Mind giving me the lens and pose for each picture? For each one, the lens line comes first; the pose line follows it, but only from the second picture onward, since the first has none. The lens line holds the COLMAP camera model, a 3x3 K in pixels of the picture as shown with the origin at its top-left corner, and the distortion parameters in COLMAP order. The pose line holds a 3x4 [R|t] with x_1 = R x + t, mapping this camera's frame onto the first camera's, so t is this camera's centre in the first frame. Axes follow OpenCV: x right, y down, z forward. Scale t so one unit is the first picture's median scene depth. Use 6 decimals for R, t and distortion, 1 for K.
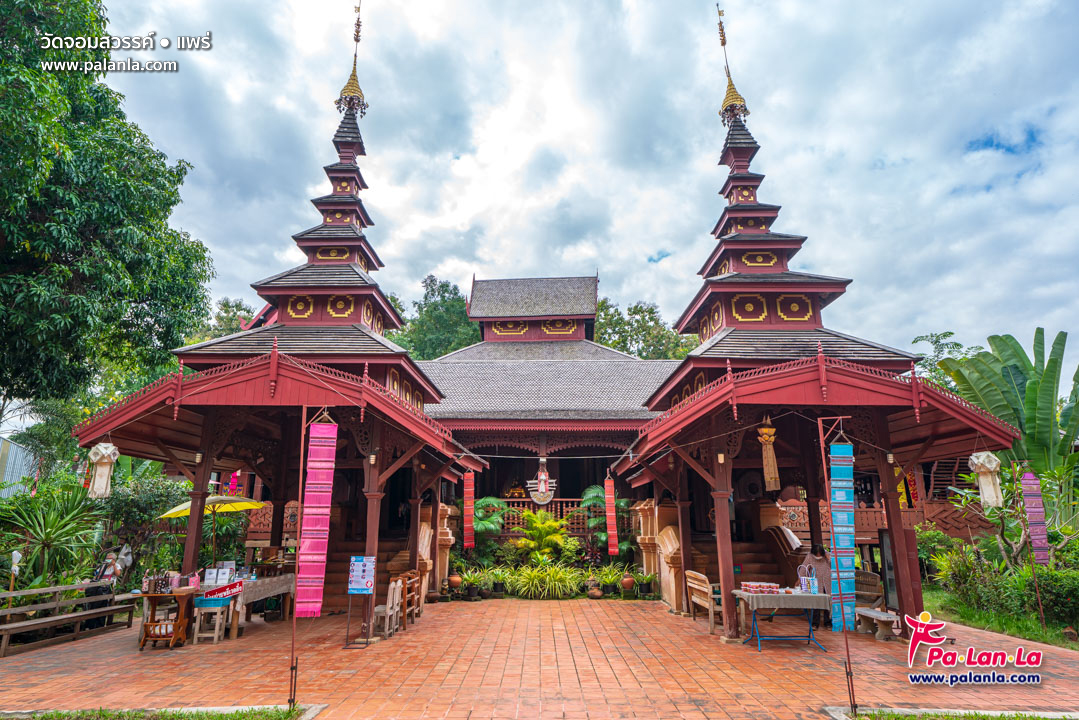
lens RADIAL K [[627.4, 0, 537.4], [0, 627.4, 361.3], [0, 0, 1]] dist [-0.000641, 0.004405]
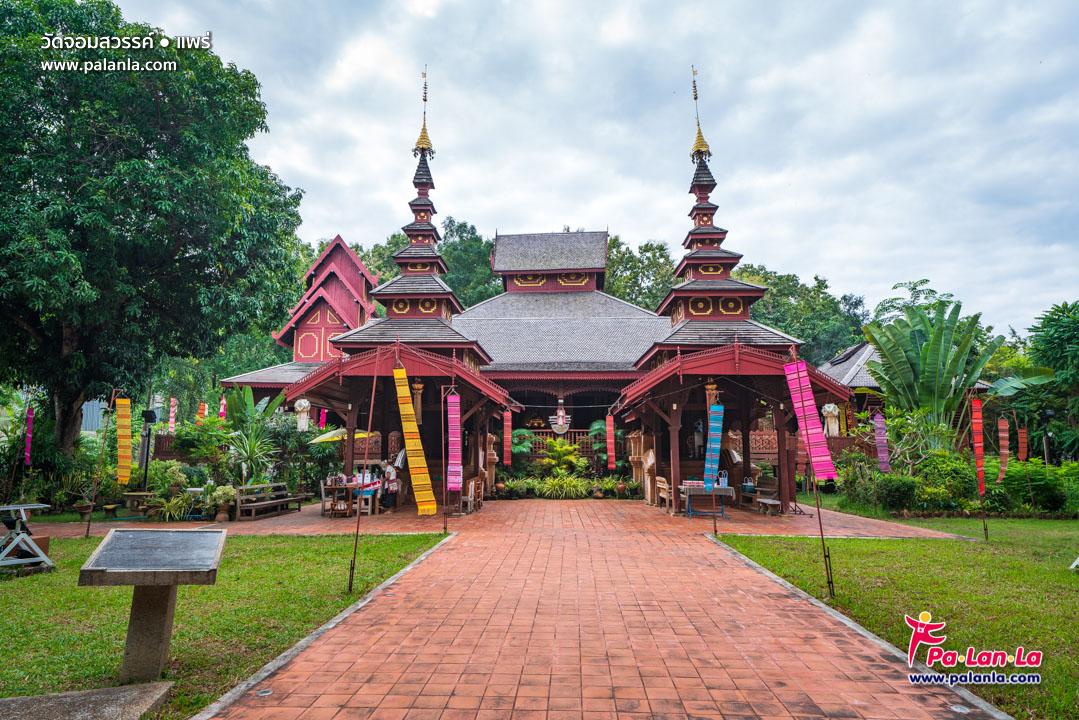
lens RADIAL K [[627.4, 0, 536.8], [0, 627.4, 361.3], [0, 0, 1]] dist [-0.000641, 0.004405]
pose [[0.999747, -0.002989, -0.022272, -0.014403], [0.005477, 0.993638, 0.112488, -0.090289], [0.021794, -0.112581, 0.993403, -0.370965]]
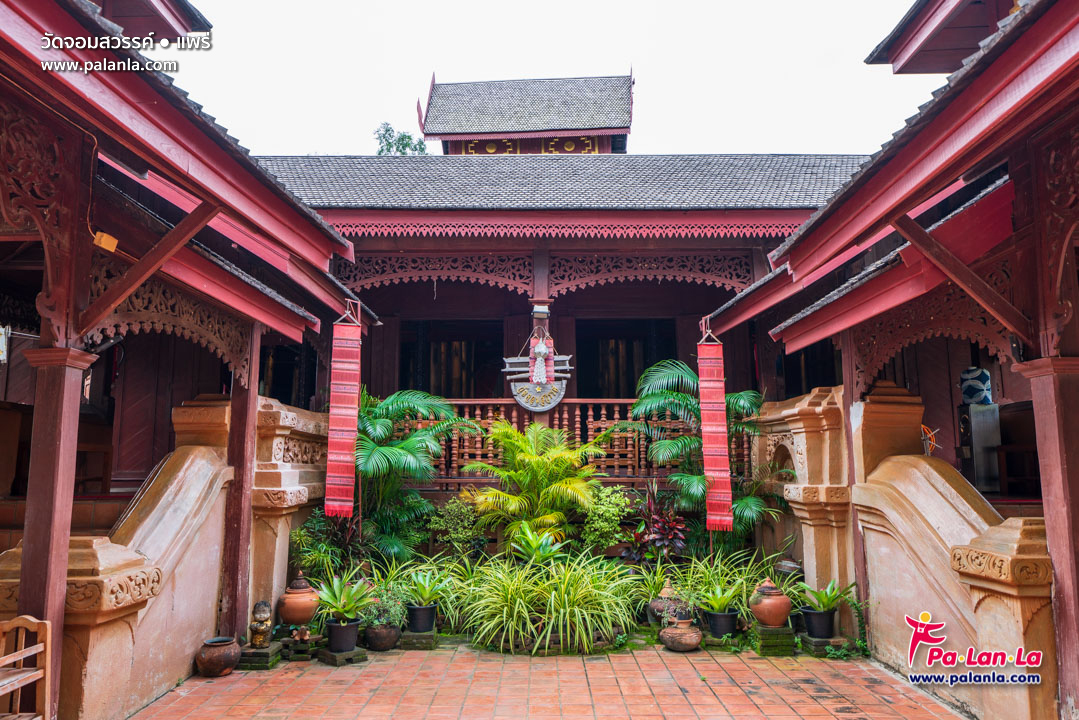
lens RADIAL K [[788.7, 0, 541.0], [0, 788.7, 357.8], [0, 0, 1]] dist [0.004480, -0.001668]
pose [[0.999989, 0.000131, 0.004736, 0.007274], [-0.000677, 0.993324, 0.115354, 0.149943], [-0.004689, -0.115356, 0.993313, 0.543189]]
